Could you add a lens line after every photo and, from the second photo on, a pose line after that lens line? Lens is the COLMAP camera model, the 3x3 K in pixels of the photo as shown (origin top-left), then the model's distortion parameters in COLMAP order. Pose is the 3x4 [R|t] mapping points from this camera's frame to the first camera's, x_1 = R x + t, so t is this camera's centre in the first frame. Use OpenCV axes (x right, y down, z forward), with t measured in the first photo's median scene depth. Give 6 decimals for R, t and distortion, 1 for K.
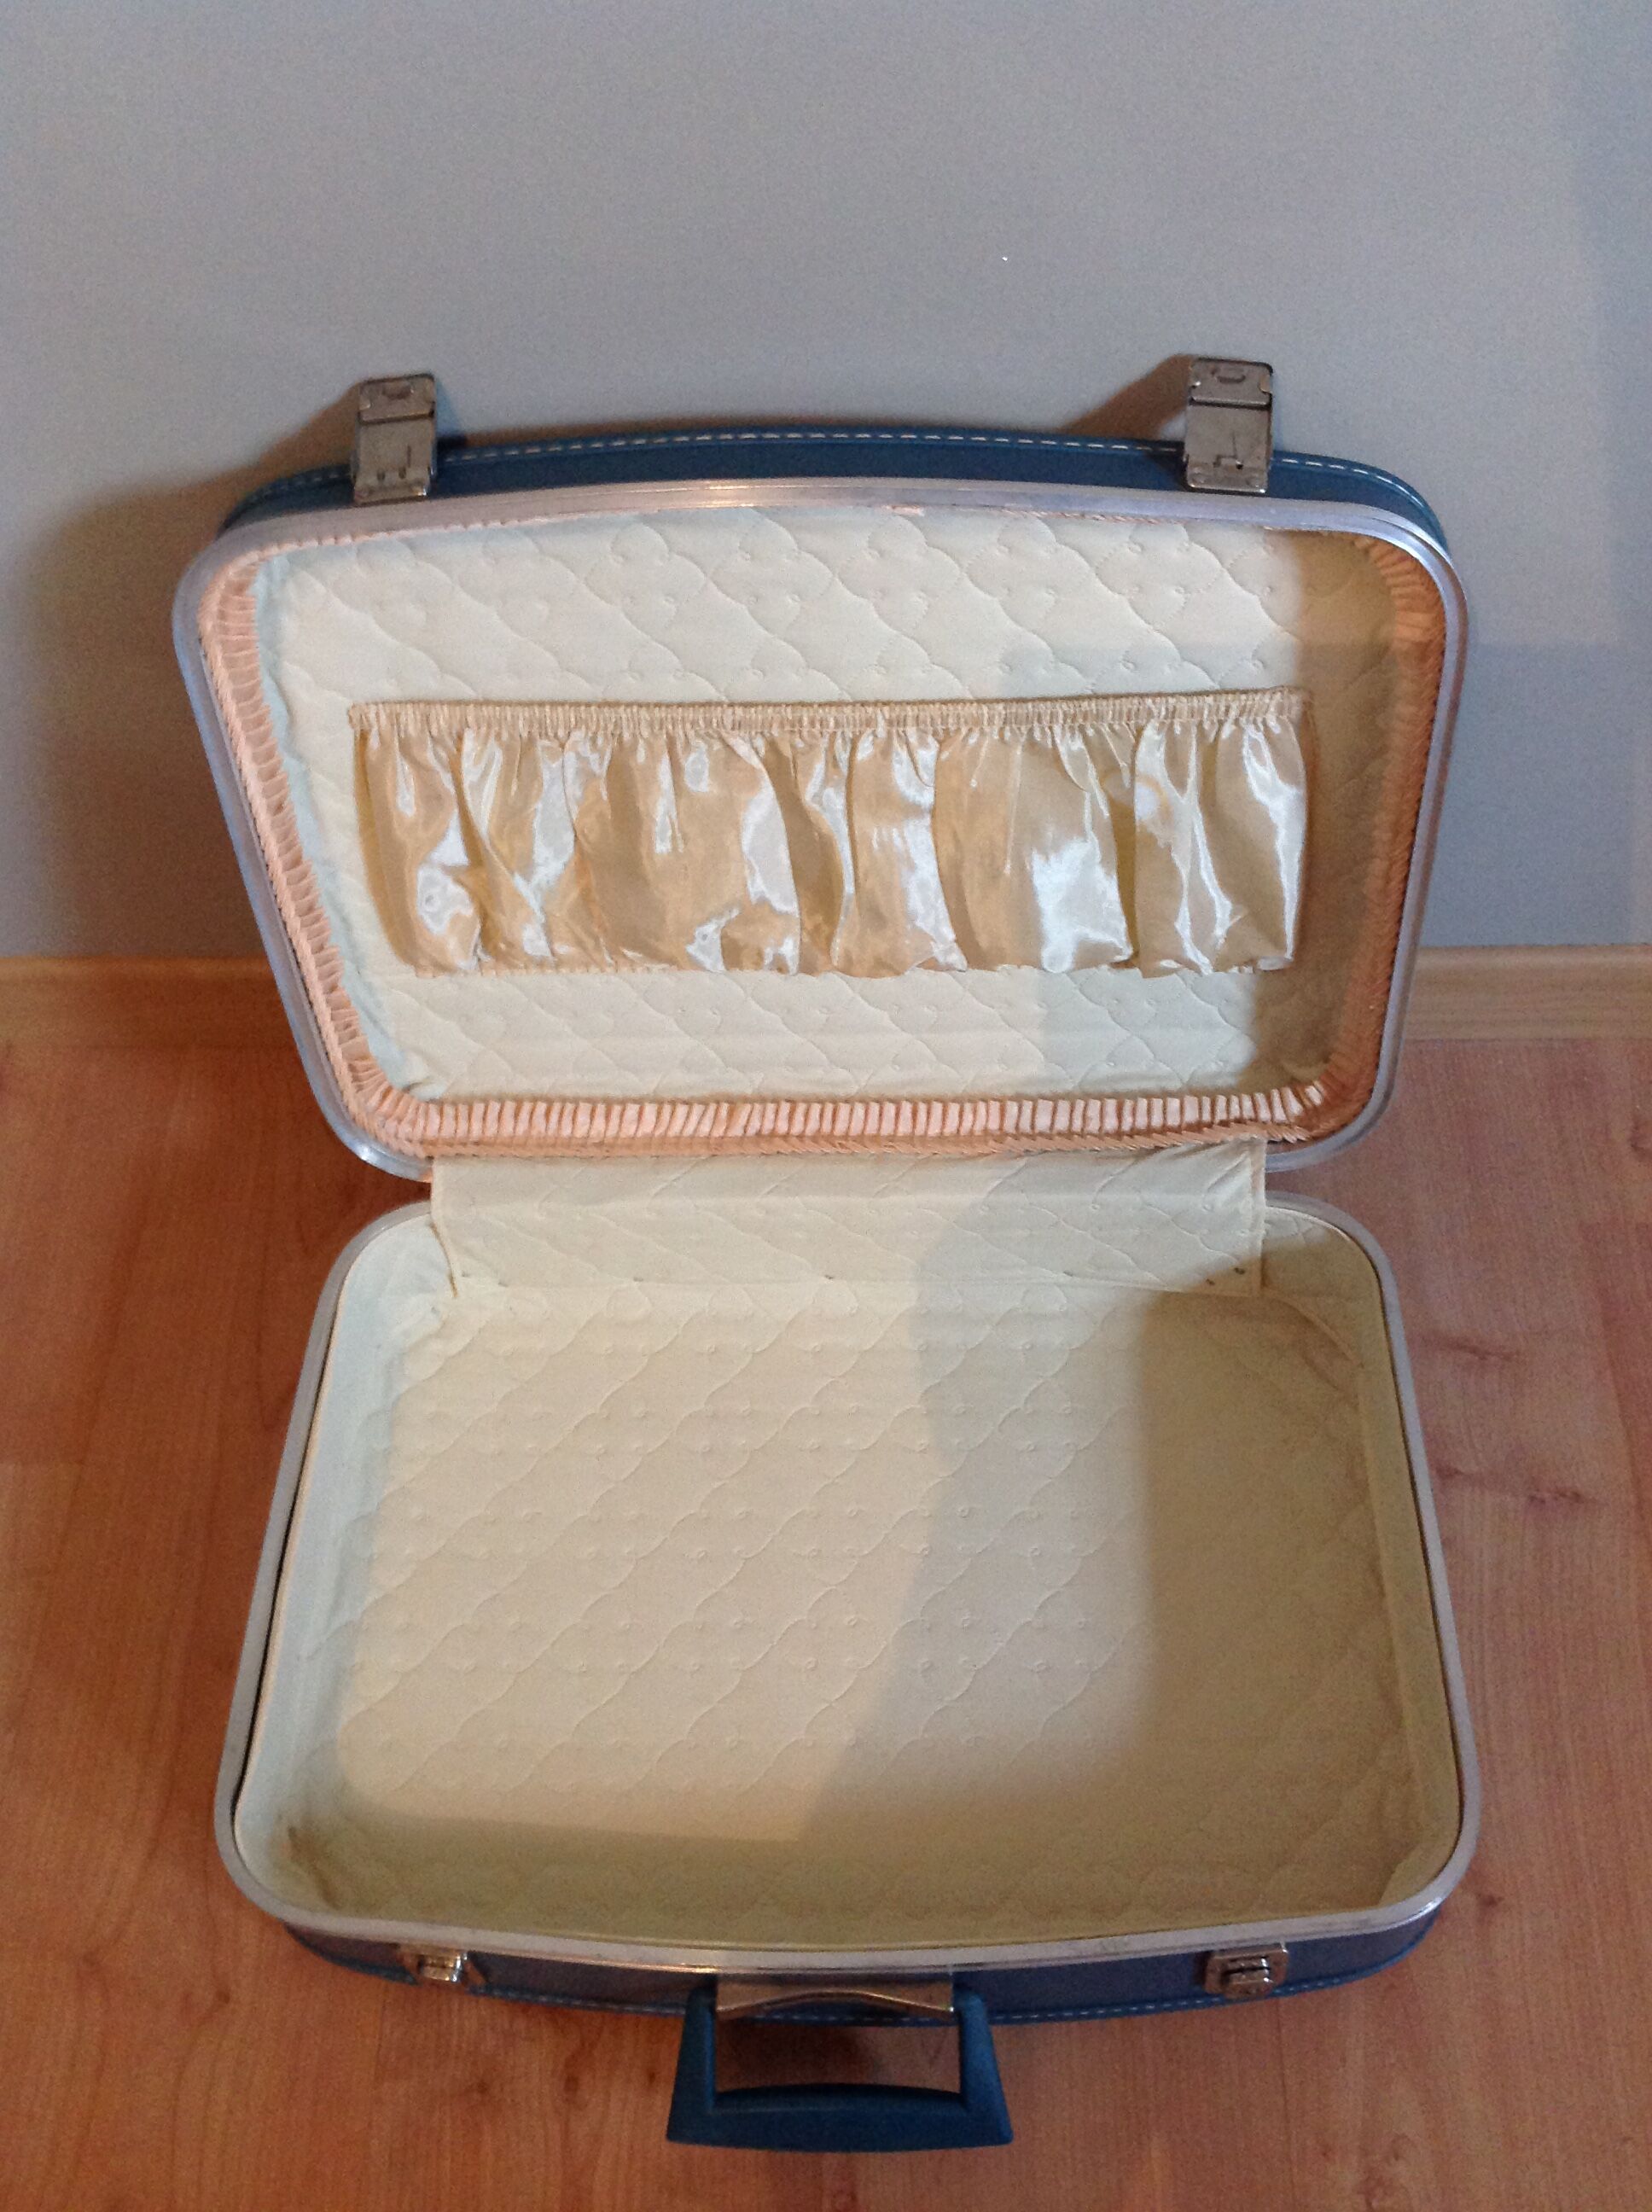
lens RADIAL K [[2236.3, 0, 826.0], [0, 2236.3, 1106.0], [0, 0, 1]] dist [0.127771, -0.415982]
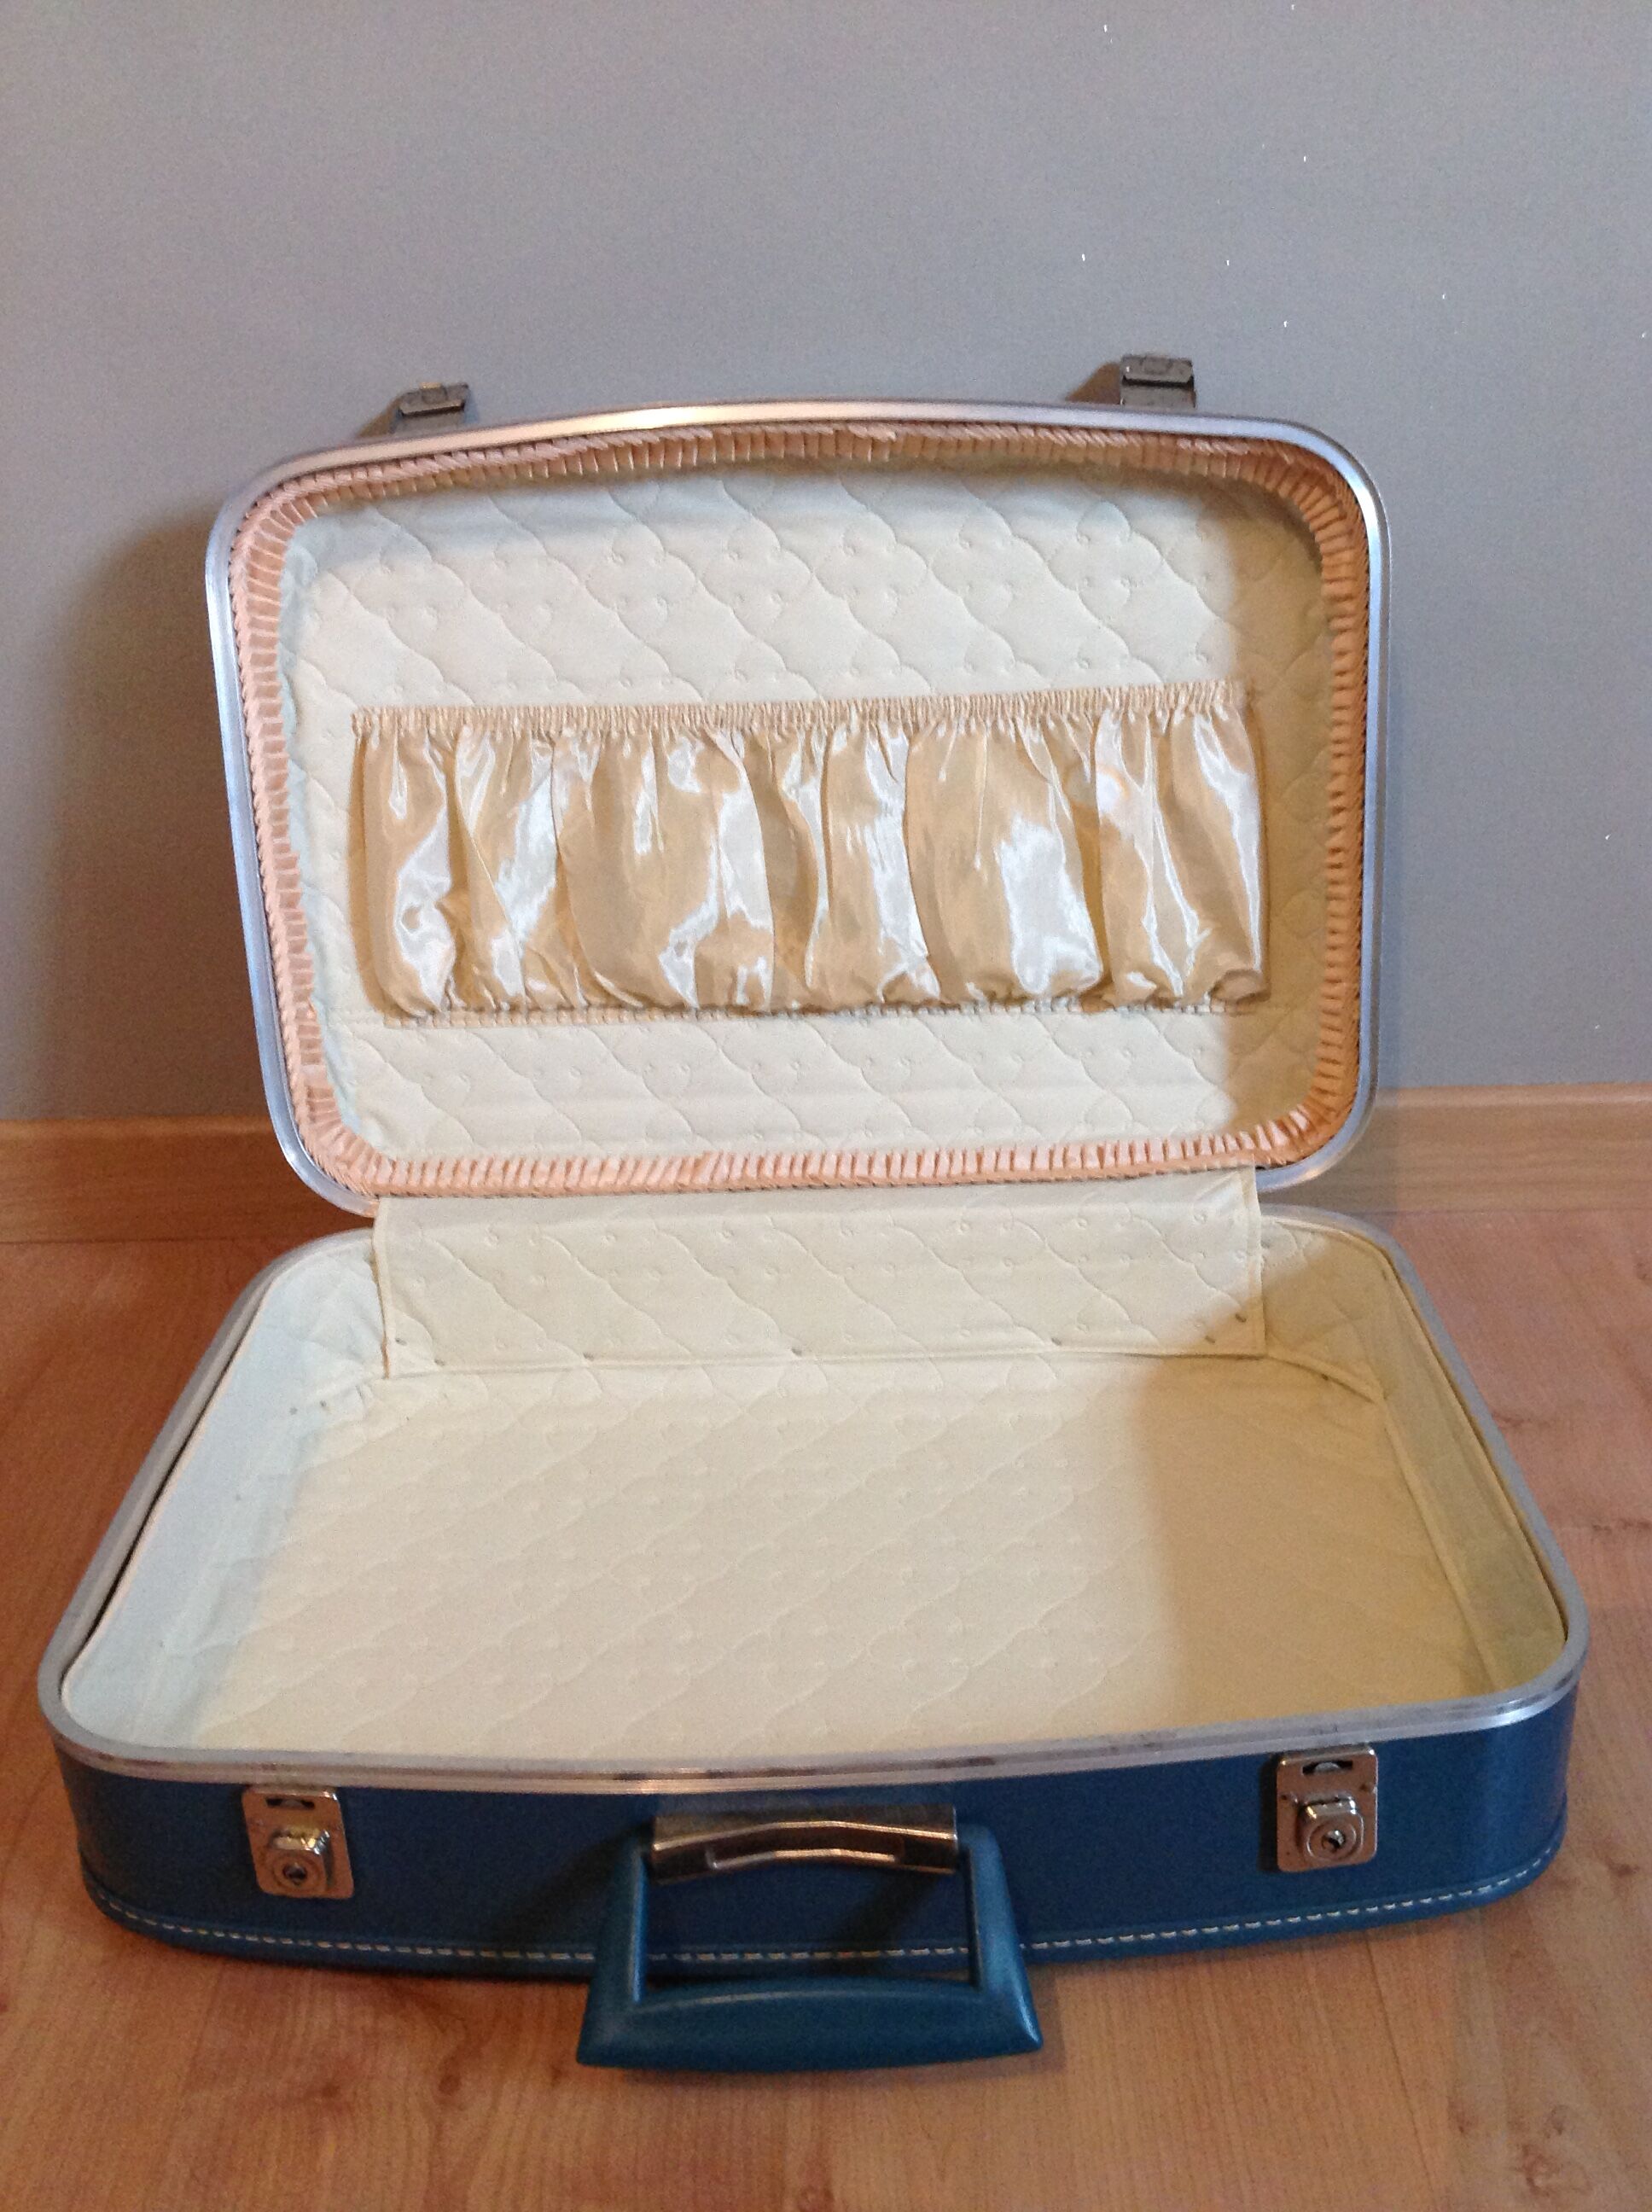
lens RADIAL K [[2236.3, 0, 826.0], [0, 2236.3, 1106.0], [0, 0, 1]] dist [0.127771, -0.415982]
pose [[0.999714, 0.014223, 0.019244, -0.006847], [-0.001955, 0.850064, -0.526675, 0.539428], [-0.023850, 0.526487, 0.849849, 0.187582]]
